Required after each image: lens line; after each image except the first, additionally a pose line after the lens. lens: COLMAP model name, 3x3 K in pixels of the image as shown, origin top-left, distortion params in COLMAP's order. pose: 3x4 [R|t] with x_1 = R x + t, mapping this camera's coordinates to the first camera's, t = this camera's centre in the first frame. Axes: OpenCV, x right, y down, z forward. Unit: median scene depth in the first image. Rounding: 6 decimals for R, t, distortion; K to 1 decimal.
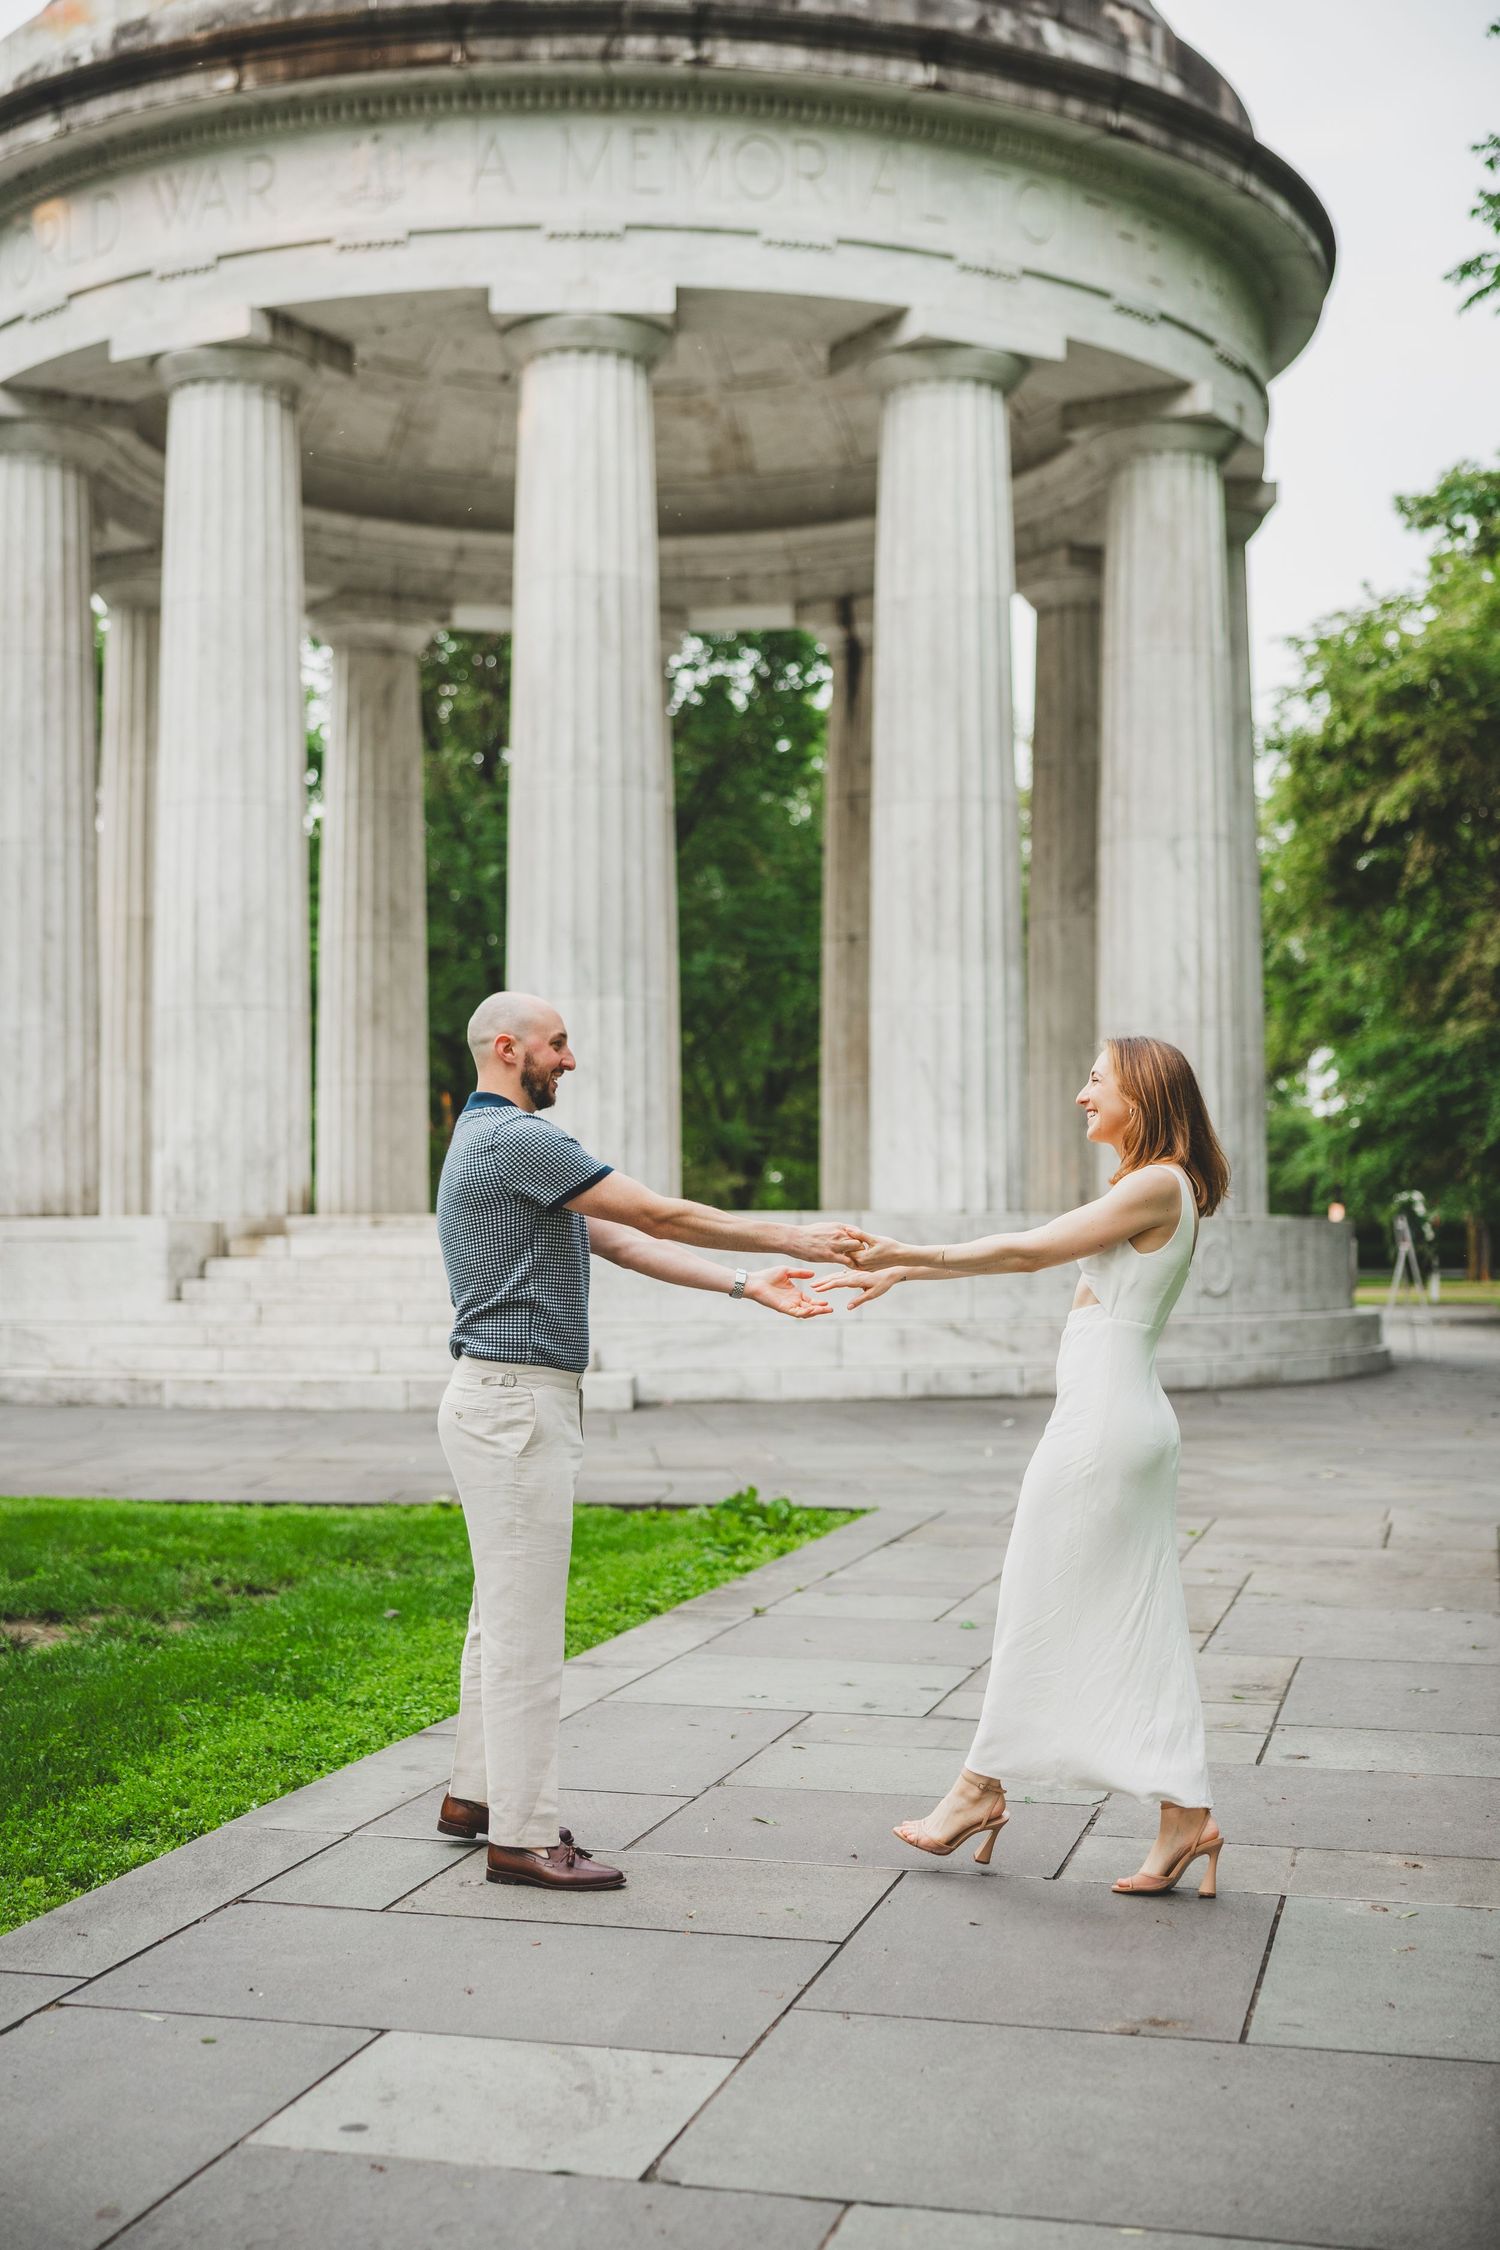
lens RADIAL K [[2974.6, 0, 750.0], [0, 2974.6, 1125.0], [0, 0, 1]] dist [-0.008476, -0.002546]
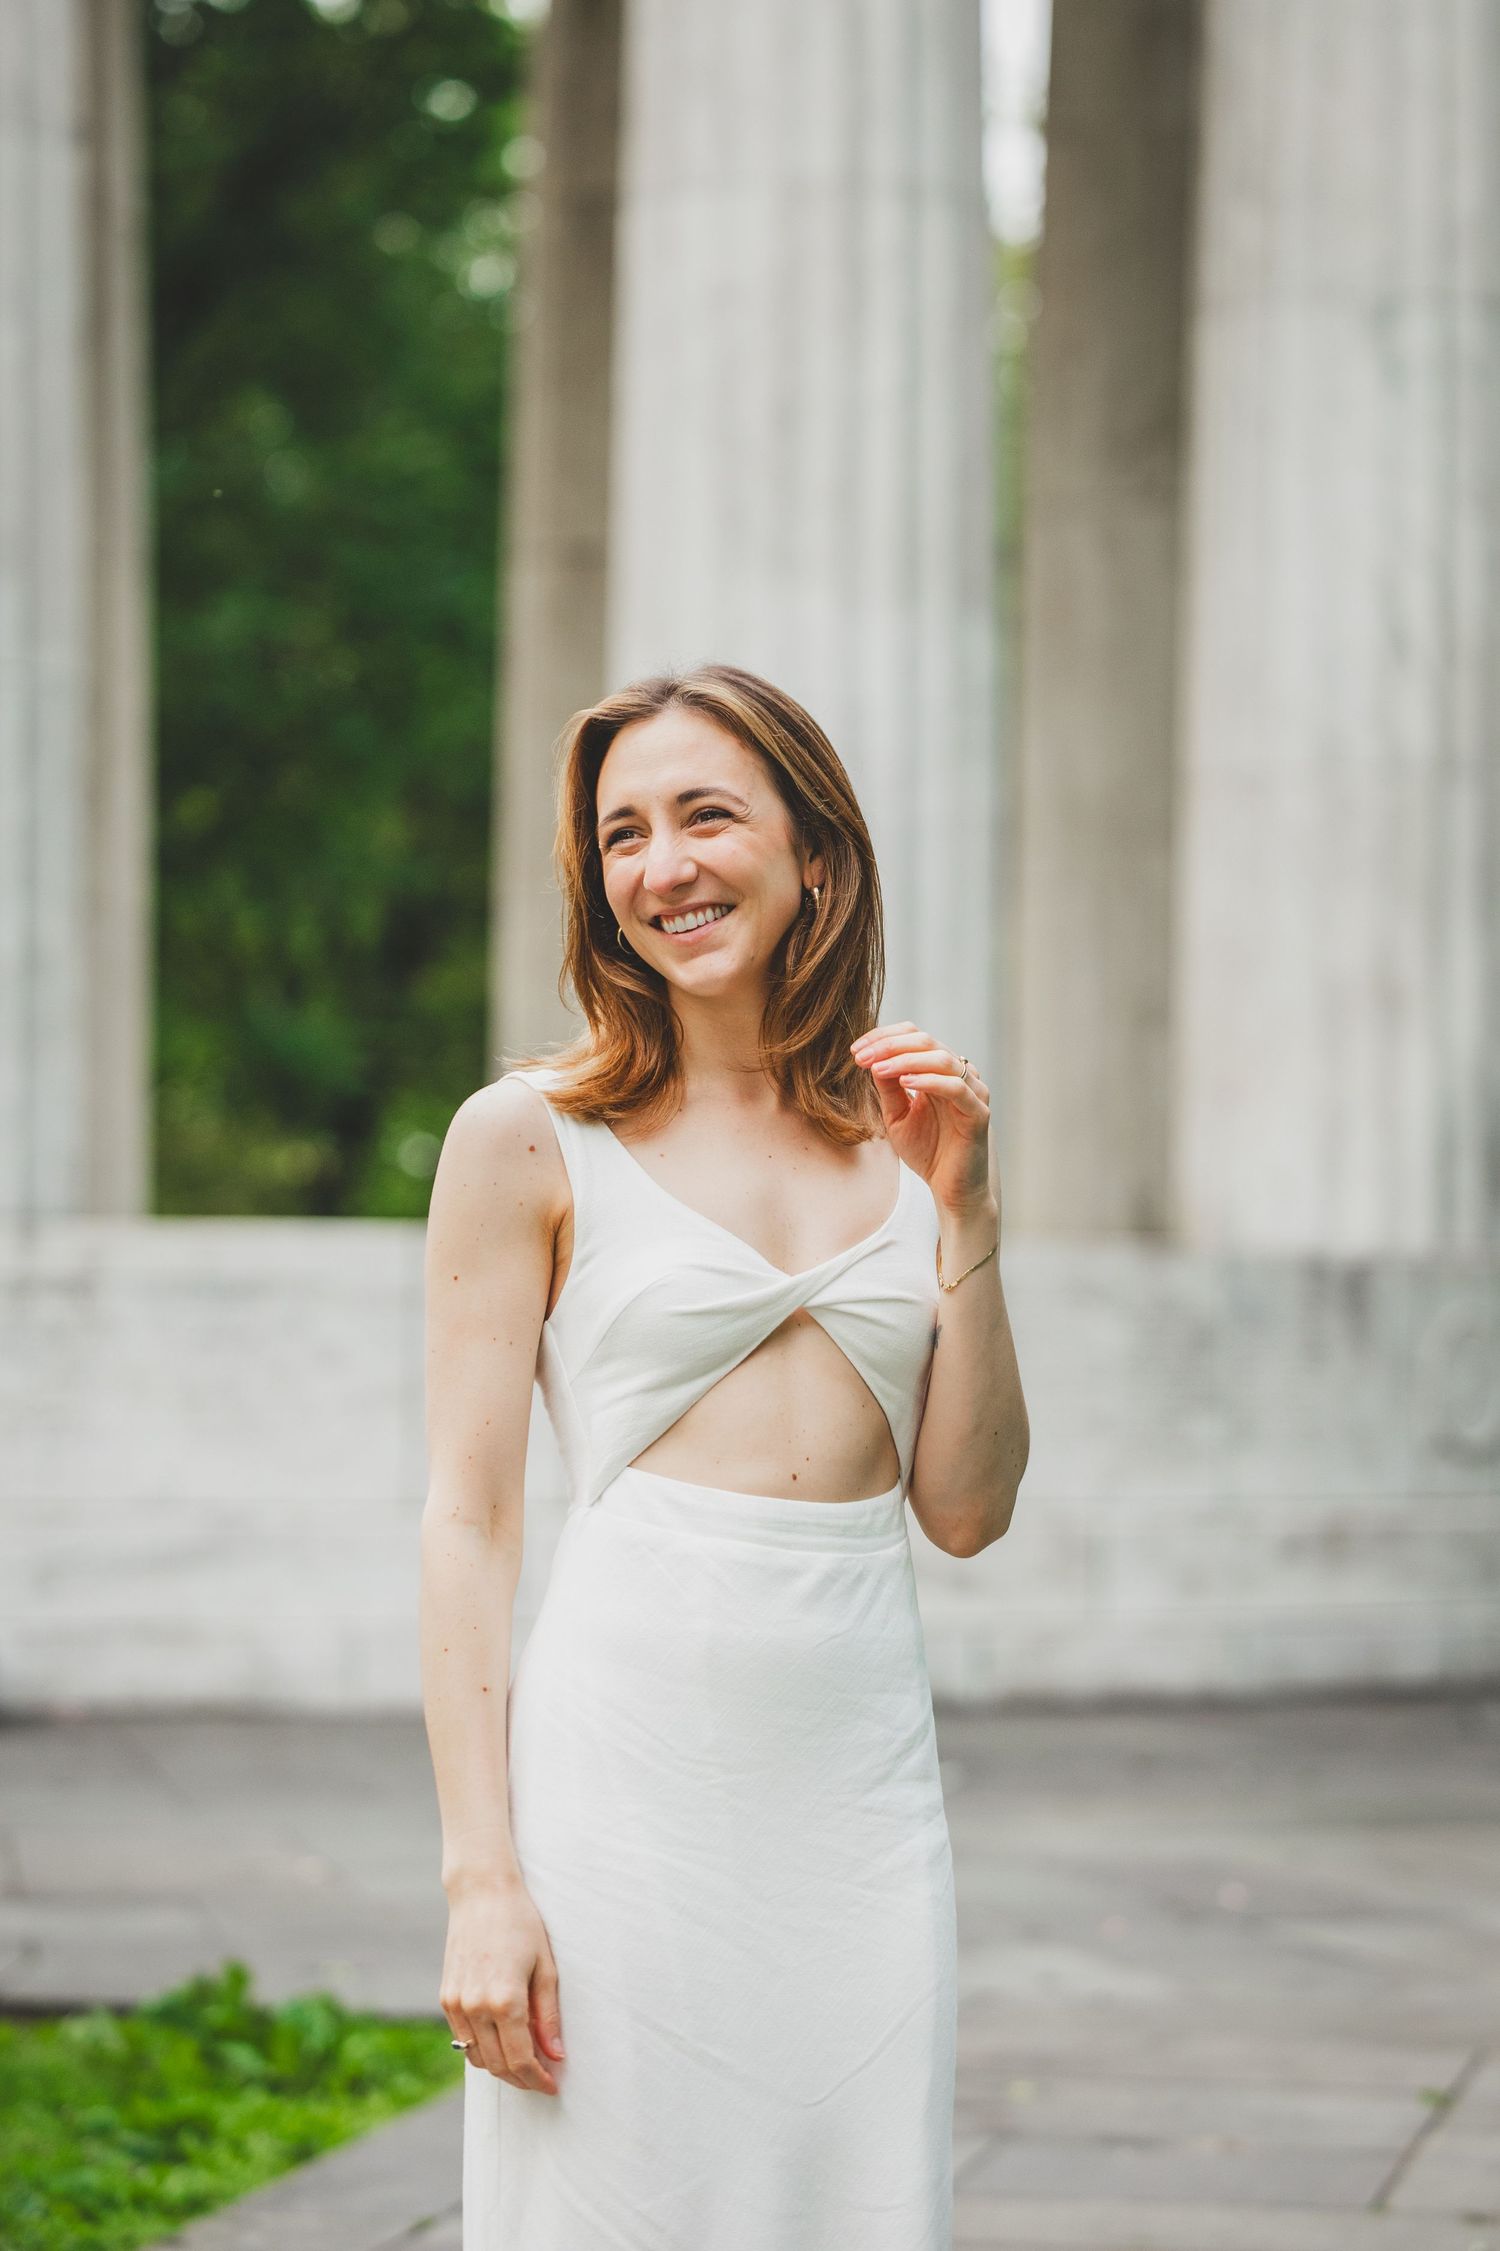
lens RADIAL K [[6616.8, 0, 750.0], [0, 6616.8, 1125.5], [0, 0, 1]] dist [0.038054, 1.216500]
pose [[0.998547, 0.014916, 0.051789, 0.014013], [-0.015529, 0.999814, 0.011440, 0.005013], [-0.051609, -0.012227, 0.998593, 0.121806]]
